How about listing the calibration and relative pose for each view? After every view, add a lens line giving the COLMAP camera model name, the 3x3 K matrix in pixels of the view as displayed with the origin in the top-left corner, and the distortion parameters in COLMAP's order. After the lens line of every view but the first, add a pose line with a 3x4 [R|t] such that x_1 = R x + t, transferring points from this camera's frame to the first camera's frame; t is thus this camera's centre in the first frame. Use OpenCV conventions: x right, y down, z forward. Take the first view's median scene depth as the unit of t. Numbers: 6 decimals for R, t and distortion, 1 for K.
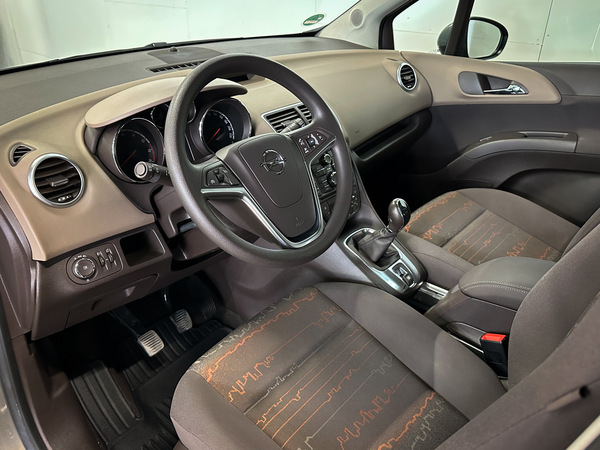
lens RADIAL K [[473.0, 0, 299.0], [0, 473.0, 224.3], [0, 0, 1]] dist [0.044402, 0.001073]
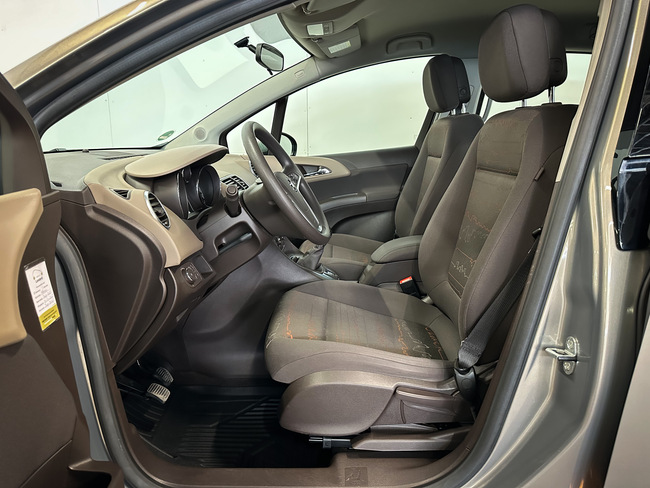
lens RADIAL K [[472.8, 0, 324.6], [0, 472.8, 243.2], [0, 0, 1]] dist [0.059177, -0.029026]
pose [[0.764962, -0.147232, 0.627022, -0.575526], [0.308293, 0.938454, -0.155755, 0.191694], [-0.565499, 0.312453, 0.763272, -0.120002]]
